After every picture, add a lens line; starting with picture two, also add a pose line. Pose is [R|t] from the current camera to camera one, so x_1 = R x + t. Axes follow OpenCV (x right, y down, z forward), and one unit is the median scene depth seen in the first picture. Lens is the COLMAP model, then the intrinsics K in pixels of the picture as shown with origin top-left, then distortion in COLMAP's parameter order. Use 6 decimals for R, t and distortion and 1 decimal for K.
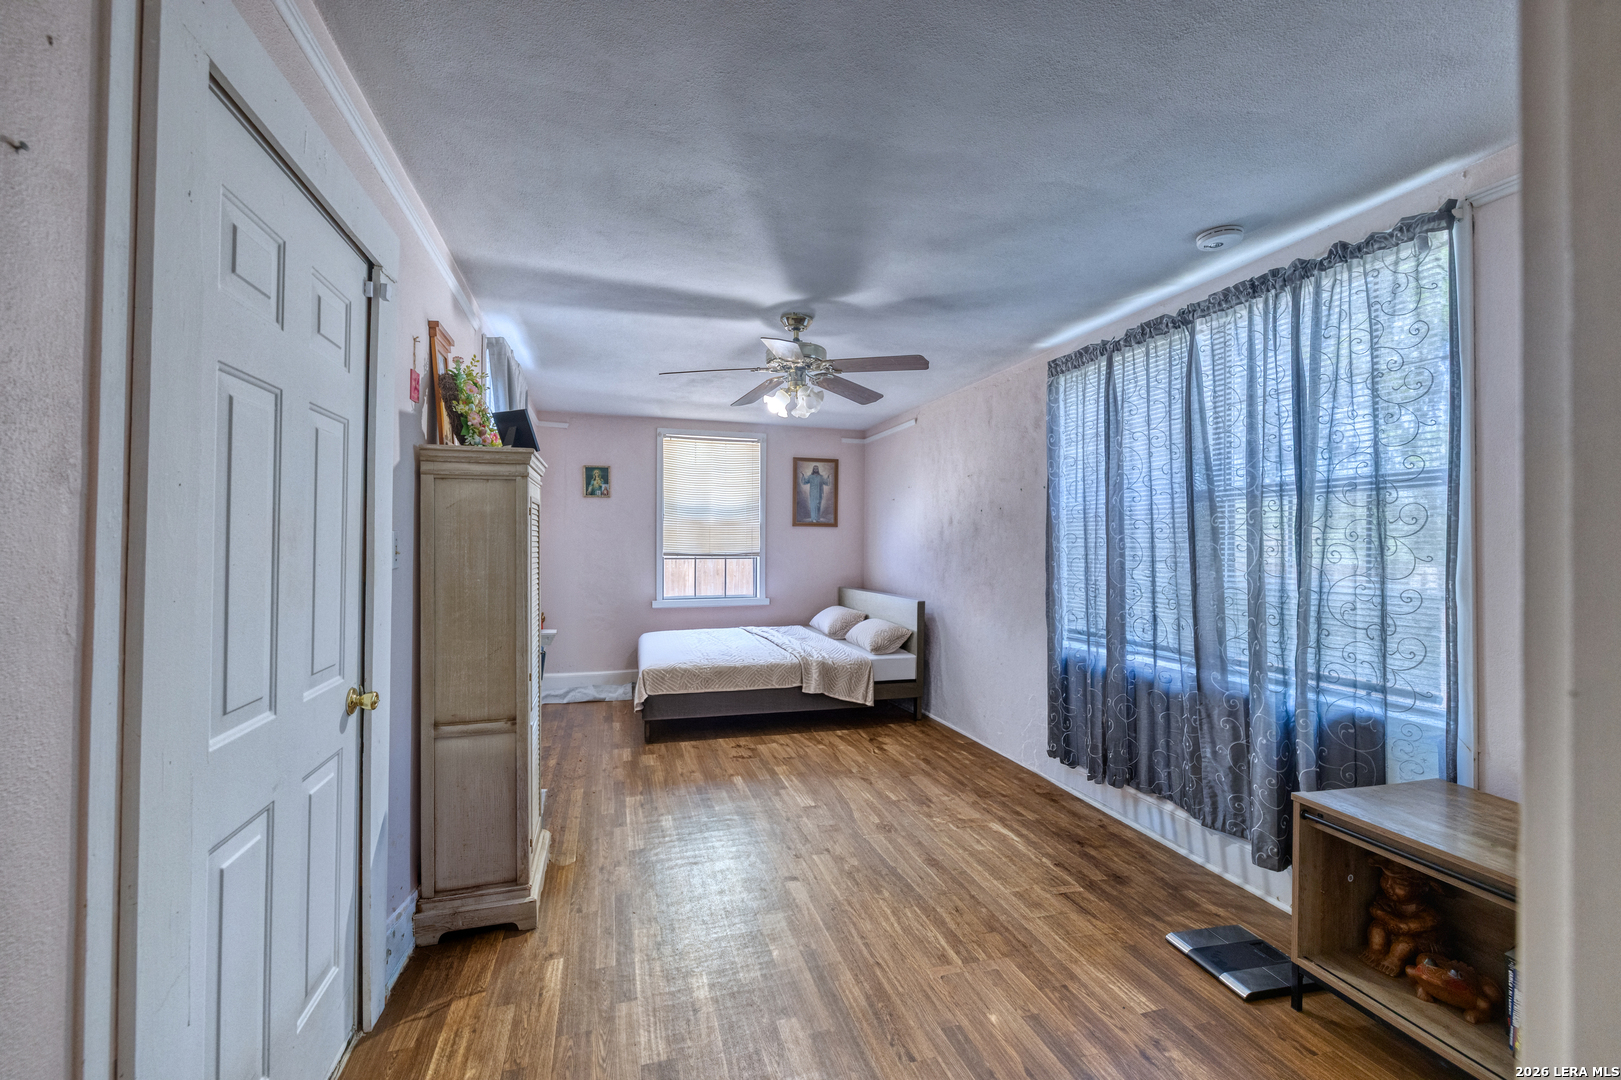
lens RADIAL K [[680.3, 0, 812.6], [0, 680.3, 536.1], [0, 0, 1]] dist [0.000508, -0.000177]
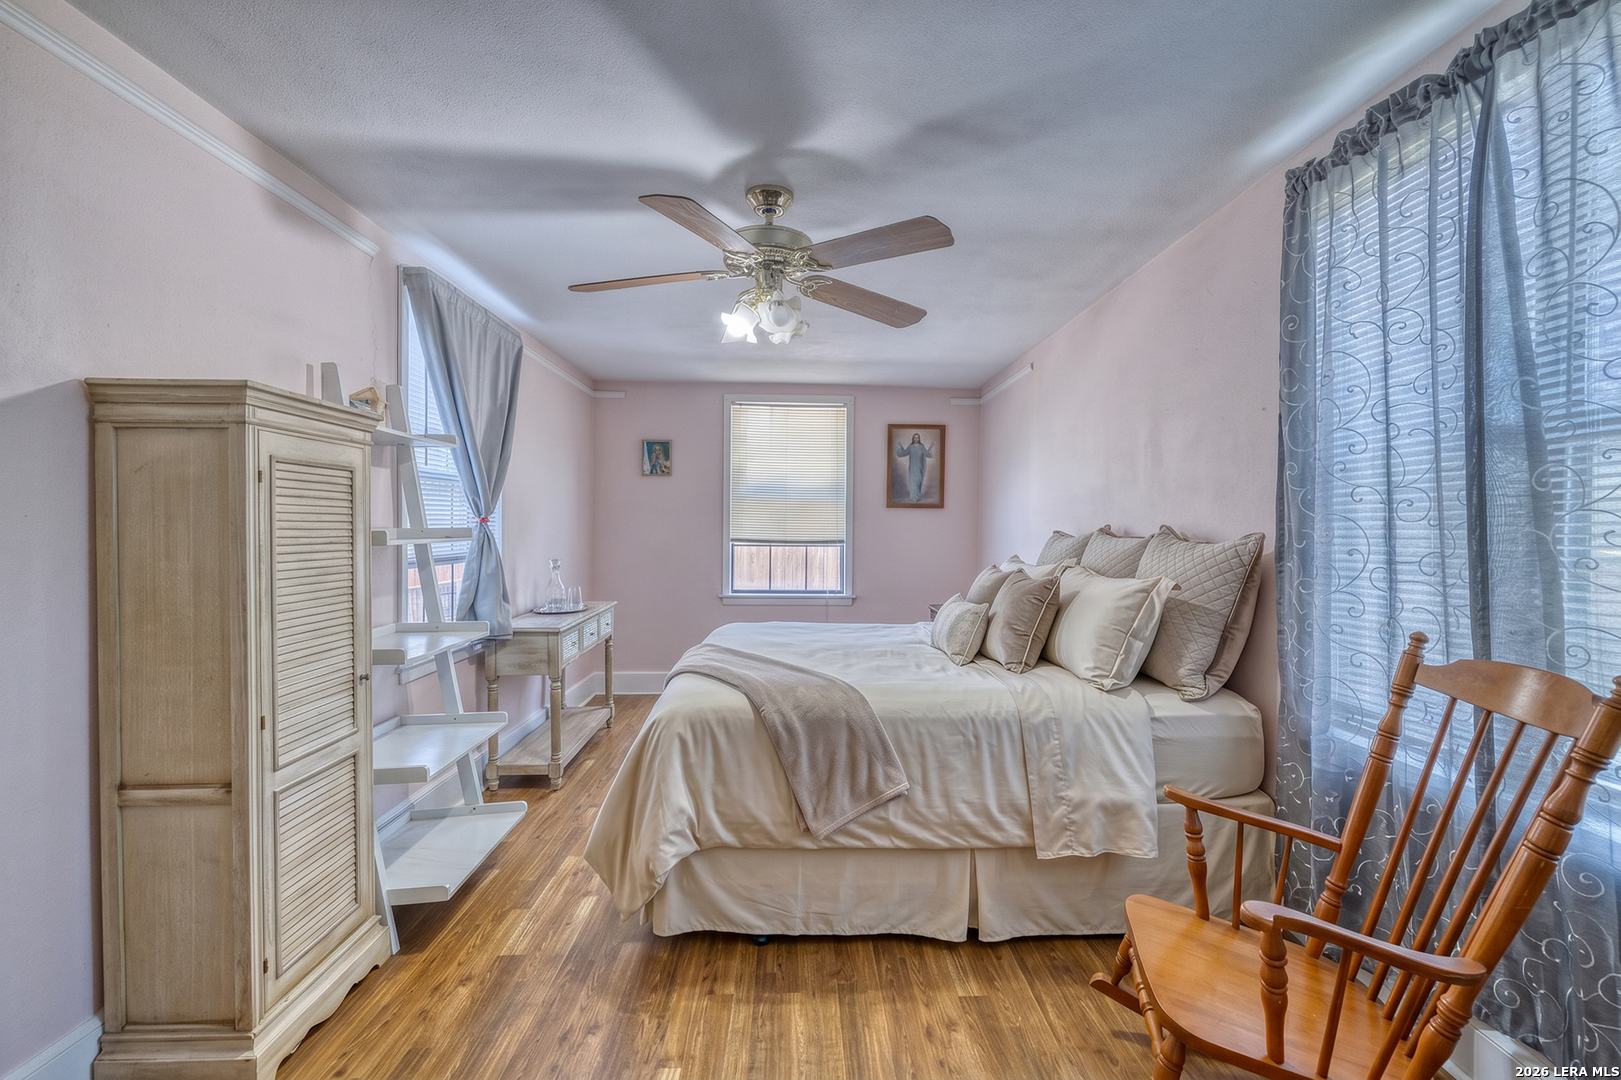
lens RADIAL K [[678.5, 0, 802.7], [0, 678.5, 534.1], [0, 0, 1]] dist [-0.001229, -0.001183]
pose [[0.962436, 0.006427, -0.271431, 0.196559], [-0.001264, 0.999815, 0.019191, 0.005099], [0.271505, -0.018127, 0.962266, 0.354685]]
